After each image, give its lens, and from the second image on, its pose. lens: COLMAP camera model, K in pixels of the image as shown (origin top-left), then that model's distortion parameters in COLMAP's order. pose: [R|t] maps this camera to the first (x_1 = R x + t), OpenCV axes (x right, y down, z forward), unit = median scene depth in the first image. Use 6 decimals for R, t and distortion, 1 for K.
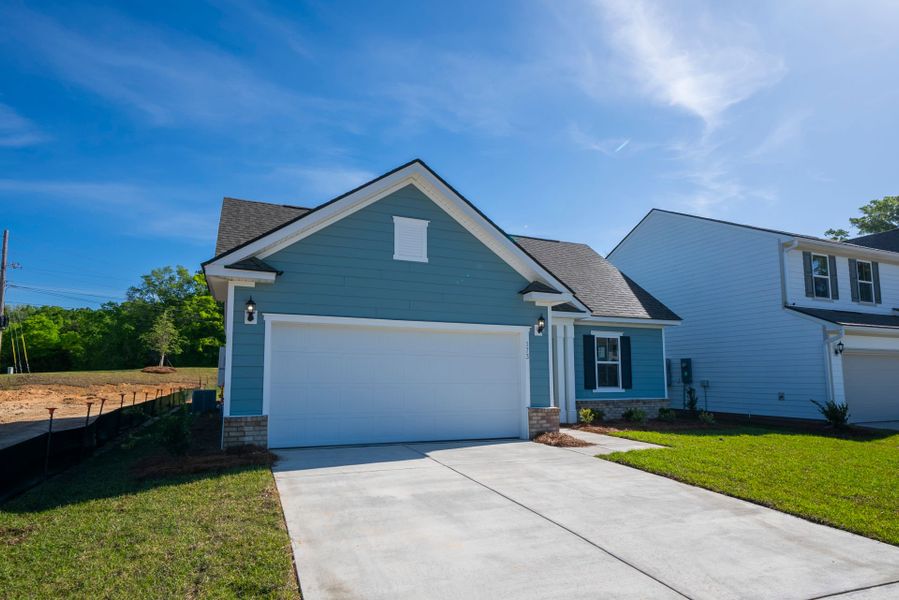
lens RADIAL K [[449.7, 0, 434.2], [0, 449.7, 312.0], [0, 0, 1]] dist [0.005430, 0.000757]
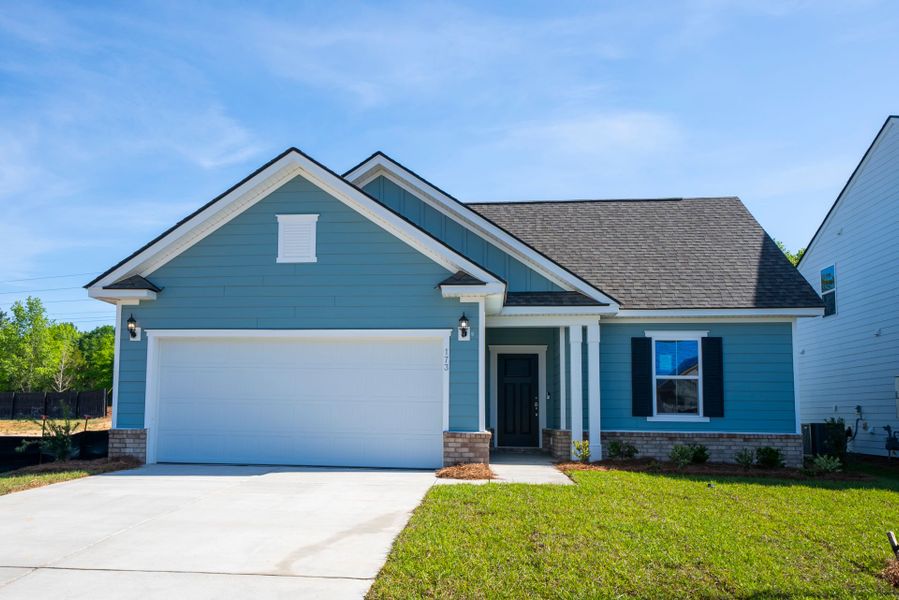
lens RADIAL K [[639.4, 0, 439.8], [0, 639.4, 330.8], [0, 0, 1]] dist [0.022774, 0.004858]
pose [[0.898339, -0.048647, -0.436600, 0.701646], [0.054451, 0.998516, 0.000779, 0.032871], [0.435915, -0.024473, 0.899655, -0.018126]]
